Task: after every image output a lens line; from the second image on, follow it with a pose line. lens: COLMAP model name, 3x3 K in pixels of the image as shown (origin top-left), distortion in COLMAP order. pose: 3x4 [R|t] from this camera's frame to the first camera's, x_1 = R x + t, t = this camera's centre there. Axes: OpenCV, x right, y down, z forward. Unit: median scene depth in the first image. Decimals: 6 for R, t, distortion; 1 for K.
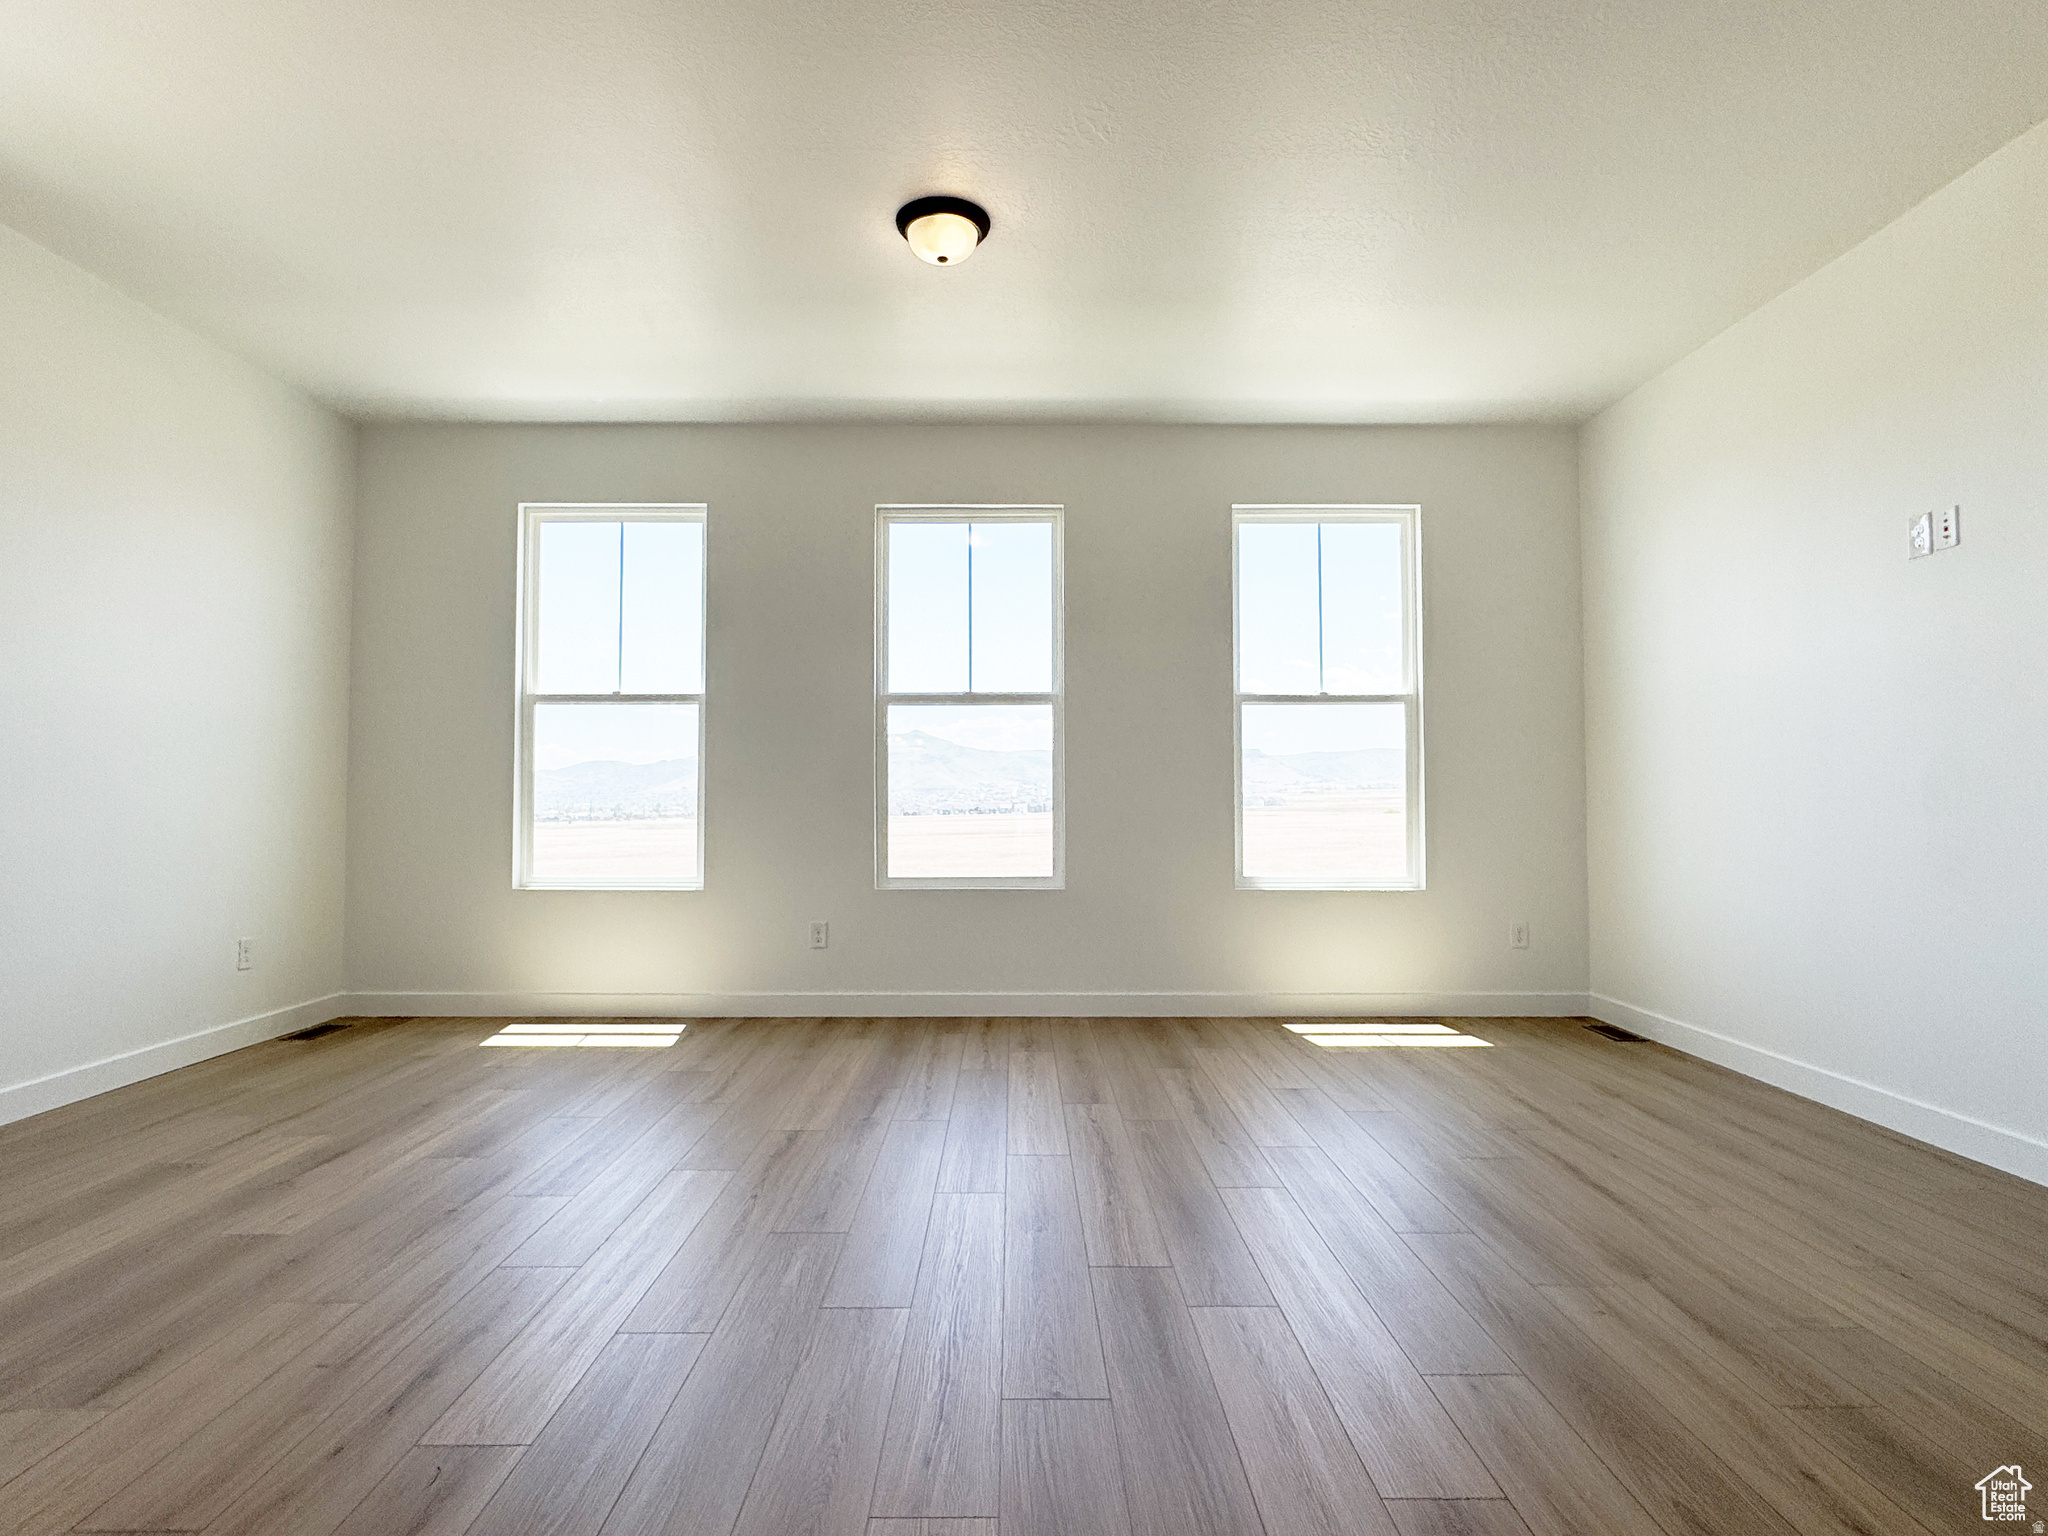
lens RADIAL K [[1054.2, 0, 1024.0], [0, 1054.2, 768.0], [0, 0, 1]] dist [-0.011941, -0.000241]
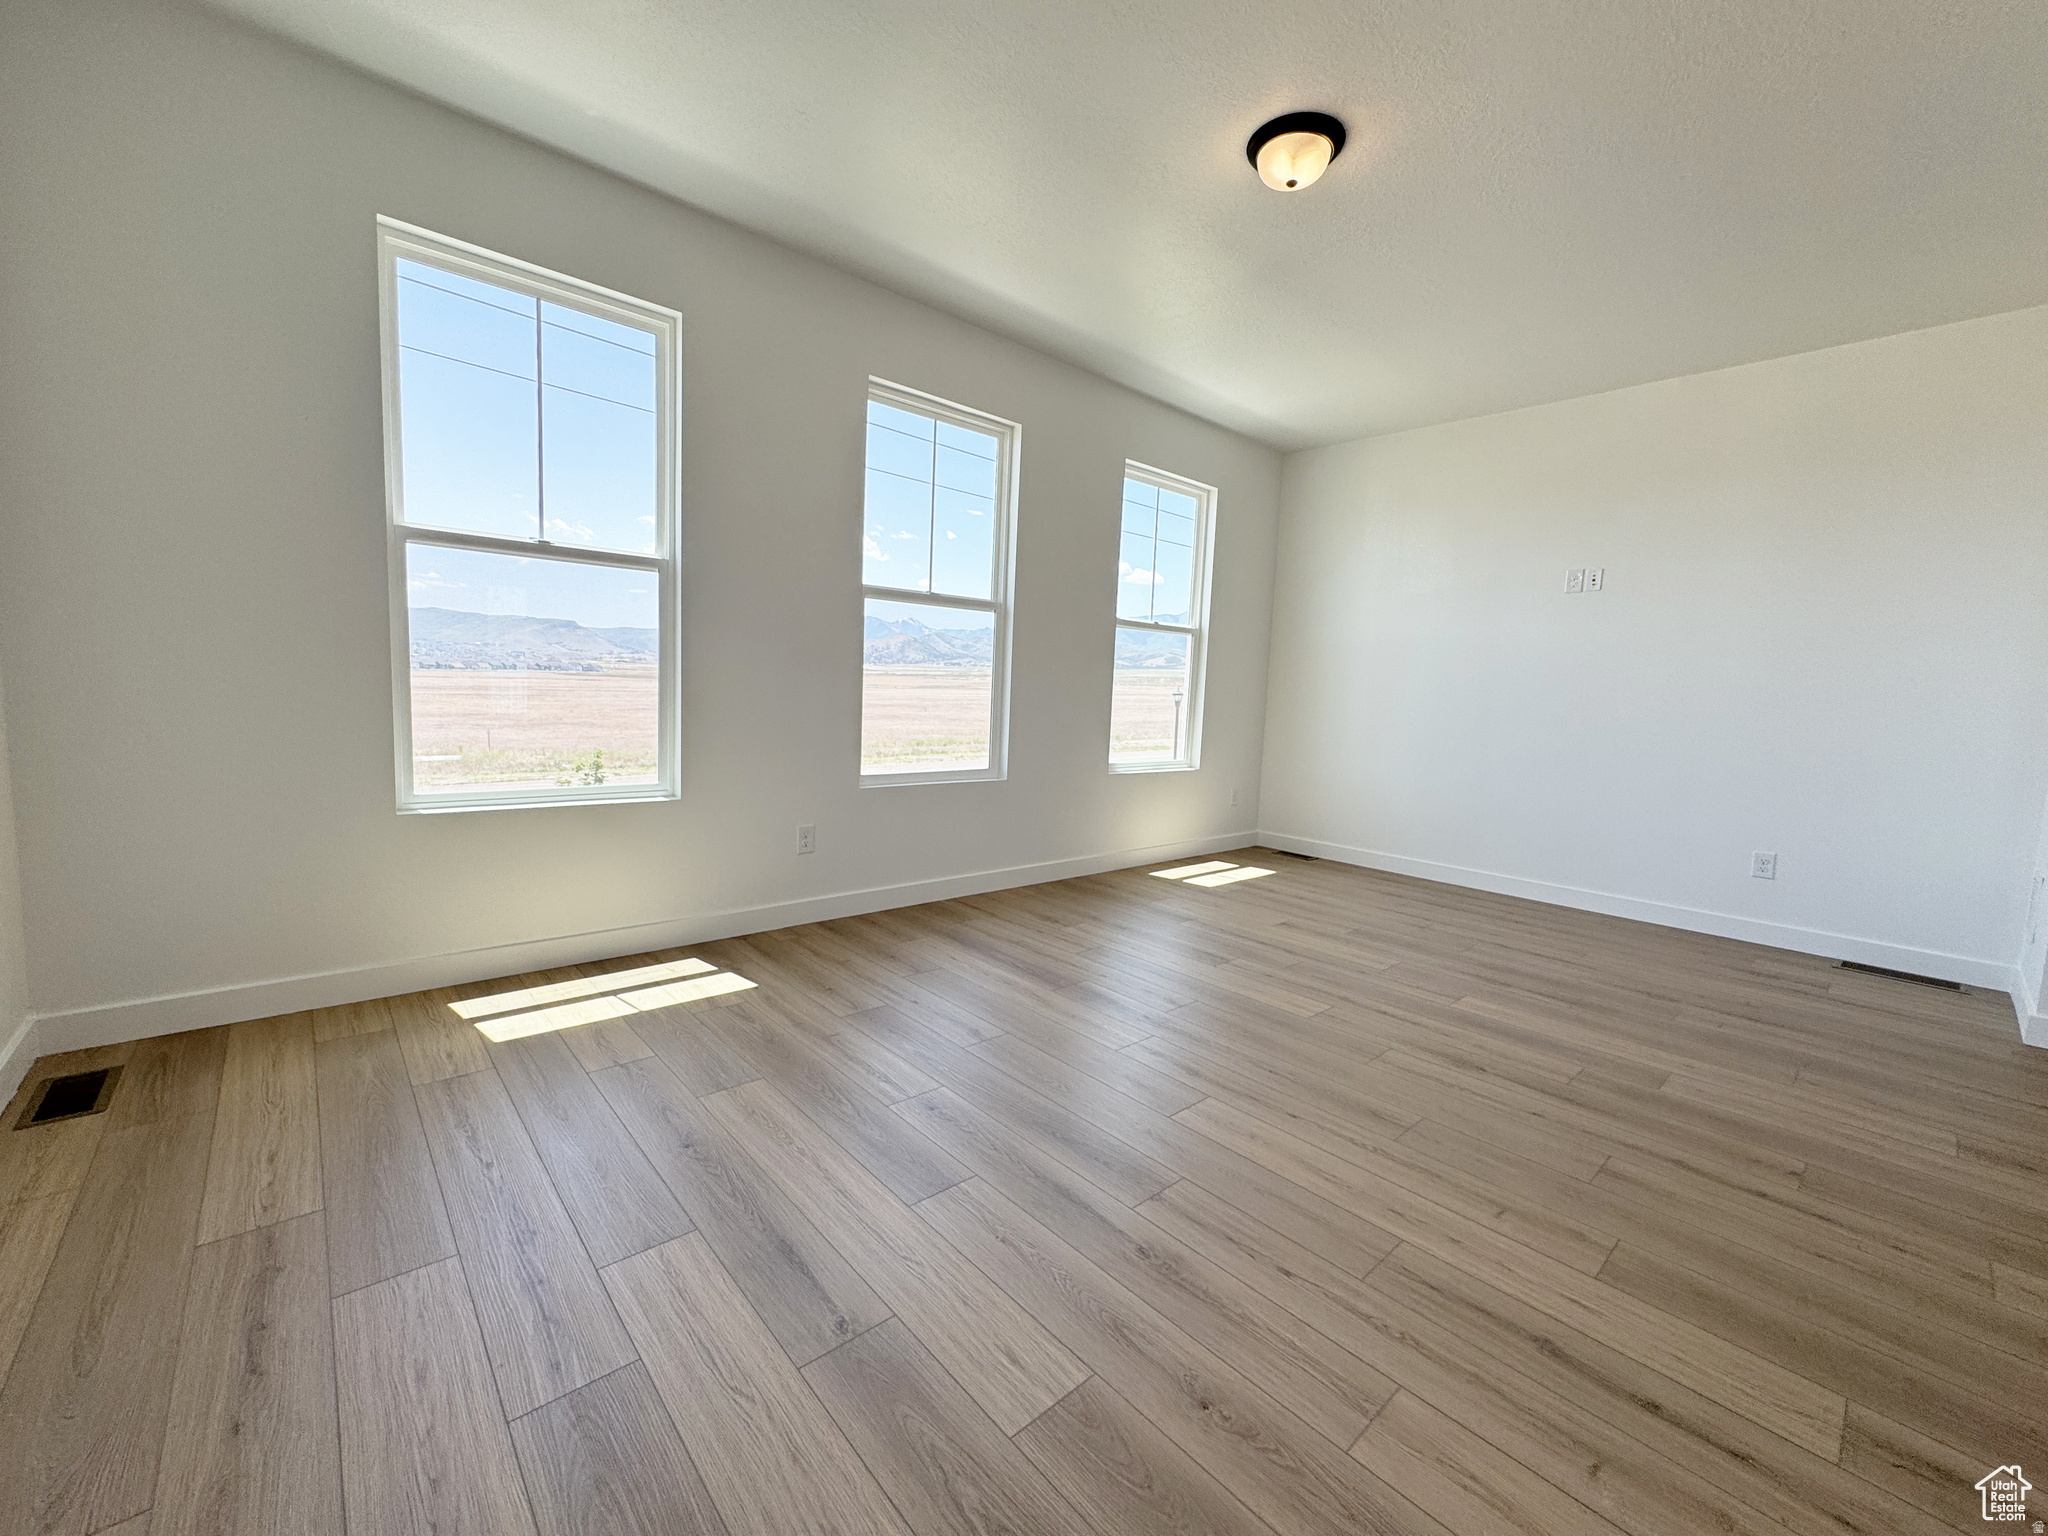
lens RADIAL K [[840.5, 0, 1026.4], [0, 840.5, 761.0], [0, 0, 1]] dist [0.018694, -0.000060]
pose [[0.748385, -0.027984, 0.662674, -0.538404], [-0.076152, 0.988877, 0.127760, -0.022392], [-0.658878, -0.146077, 0.737930, 0.317516]]
